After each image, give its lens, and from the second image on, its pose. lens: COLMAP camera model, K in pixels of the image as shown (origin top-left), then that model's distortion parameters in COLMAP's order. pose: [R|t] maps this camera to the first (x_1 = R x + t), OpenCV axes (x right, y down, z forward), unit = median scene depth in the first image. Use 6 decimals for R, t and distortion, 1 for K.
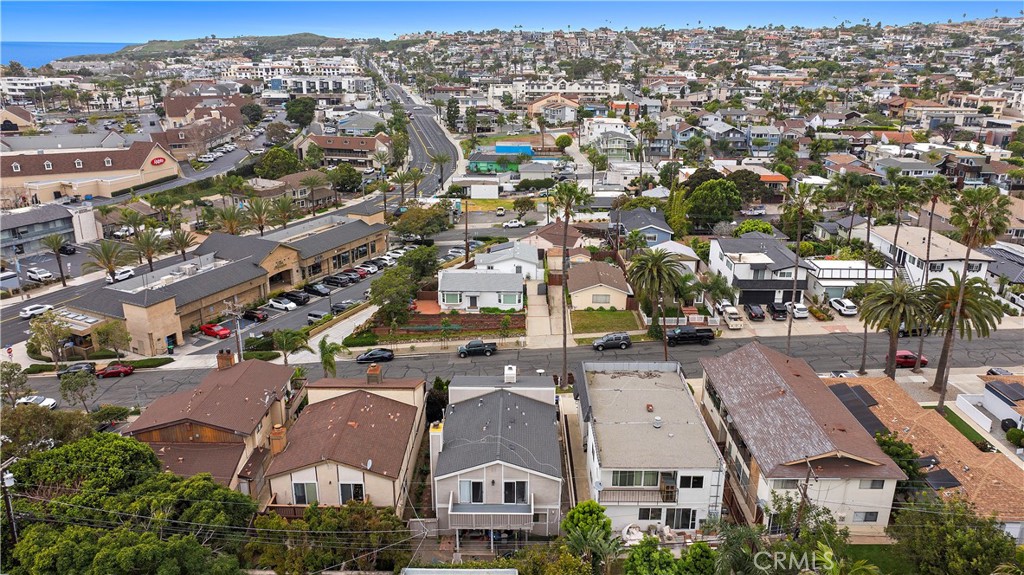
lens RADIAL K [[743.4, 0, 512.0], [0, 743.4, 287.5], [0, 0, 1]] dist [-0.019265, -0.001876]
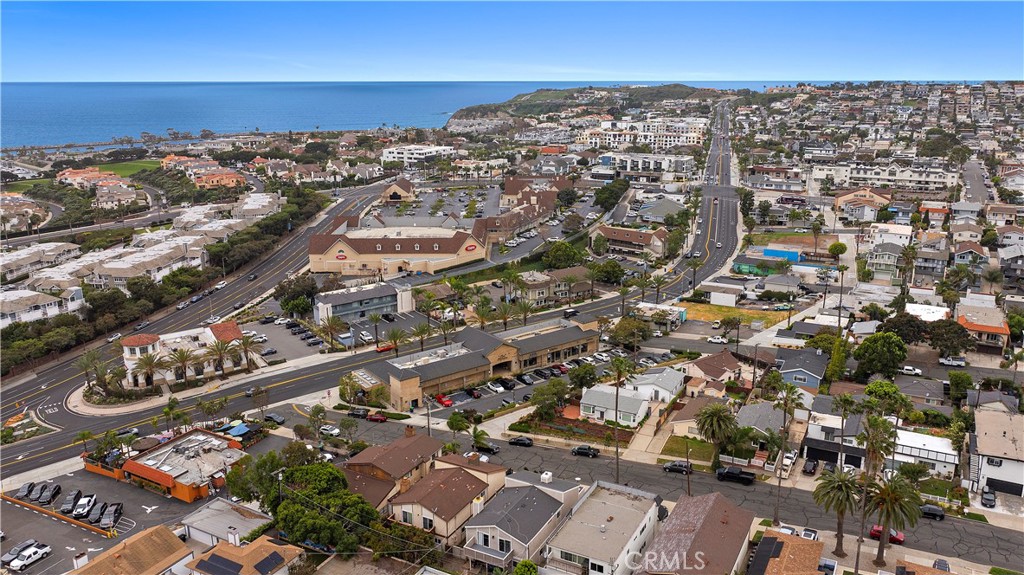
lens RADIAL K [[790.5, 0, 507.3], [0, 790.5, 289.2], [0, 0, 1]] dist [-0.019784, -0.004162]
pose [[0.878532, 0.114134, -0.463847, 0.419014], [-0.135214, 0.990740, -0.012316, -0.159080], [0.458146, 0.073539, 0.885830, -0.364790]]
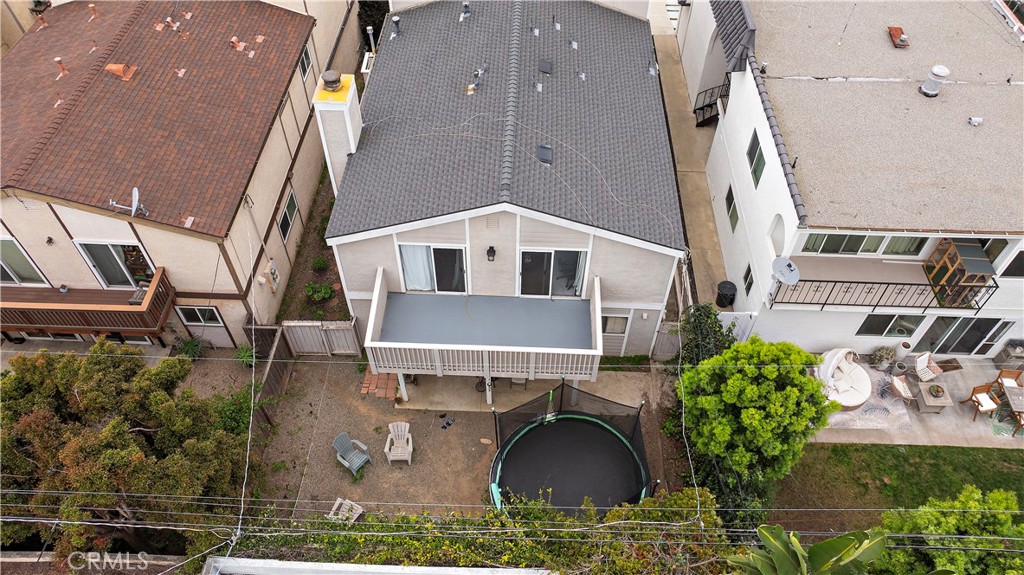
lens RADIAL K [[712.9, 0, 512.0], [0, 712.9, 287.5], [0, 0, 1]] dist [-0.023184, 0.000586]
pose [[0.999618, 0.024838, -0.012117, -0.005488], [-0.014834, 0.852161, 0.523070, 0.048902], [0.023317, -0.522690, 0.852204, 0.356511]]
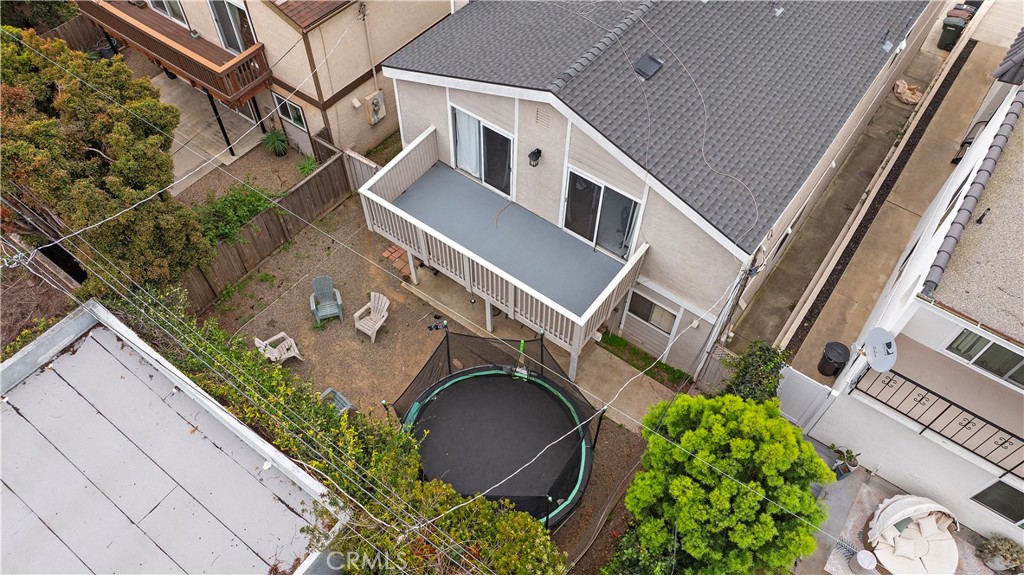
lens RADIAL K [[712.9, 0, 512.0], [0, 712.9, 287.5], [0, 0, 1]] dist [-0.023184, 0.000586]
pose [[0.809058, 0.478505, -0.341259, 0.045215], [-0.197330, 0.768094, 0.609173, 0.067709], [0.553612, -0.425516, 0.715856, 0.394558]]
